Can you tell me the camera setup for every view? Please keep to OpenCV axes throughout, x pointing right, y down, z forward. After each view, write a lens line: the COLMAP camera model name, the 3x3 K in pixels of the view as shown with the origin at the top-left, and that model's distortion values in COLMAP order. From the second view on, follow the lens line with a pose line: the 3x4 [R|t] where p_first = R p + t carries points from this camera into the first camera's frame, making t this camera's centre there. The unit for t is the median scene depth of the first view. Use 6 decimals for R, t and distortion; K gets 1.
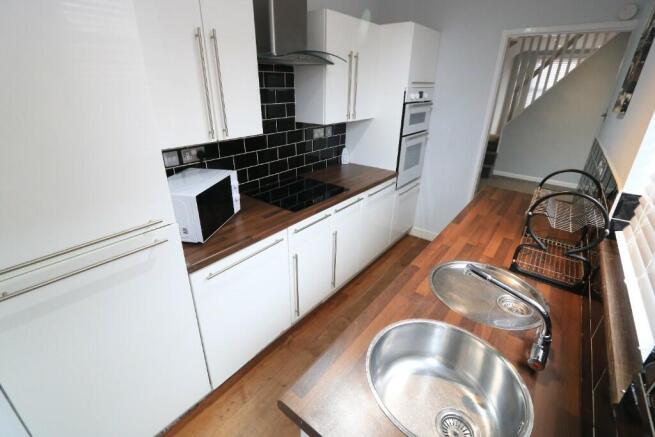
lens RADIAL K [[299.3, 0, 322.5], [0, 299.3, 219.2], [0, 0, 1]] dist [-0.013511, 0.001141]
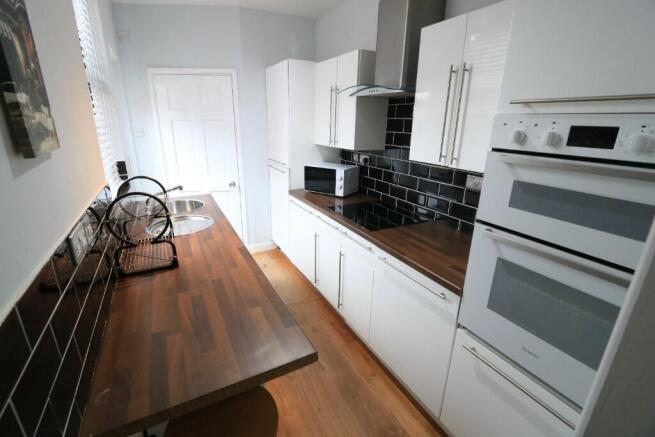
lens RADIAL K [[299.3, 0, 325.1], [0, 299.3, 215.7], [0, 0, 1]] dist [-0.013511, 0.001141]
pose [[-0.403362, 0.266616, -0.875337, 1.095909], [-0.390935, 0.814700, 0.428292, -0.562324], [0.827327, 0.514957, -0.224389, 1.314342]]
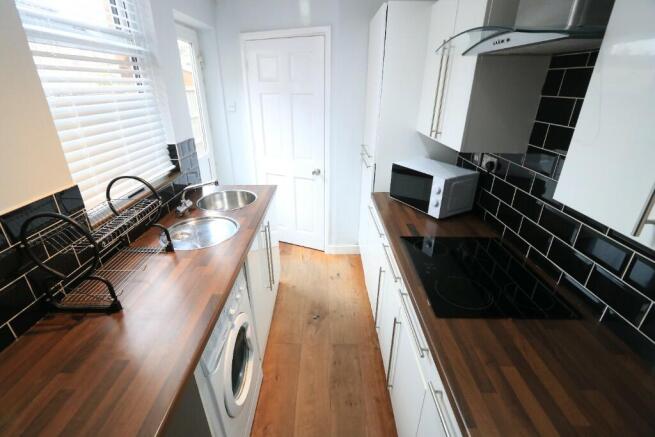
lens RADIAL K [[299.3, 0, 324.8], [0, 299.3, 216.2], [0, 0, 1]] dist [-0.013511, 0.001141]
pose [[-0.788976, 0.238795, -0.566121, 0.557755], [-0.260409, 0.704579, 0.660118, -0.582634], [0.556510, 0.668241, -0.493712, 1.270725]]
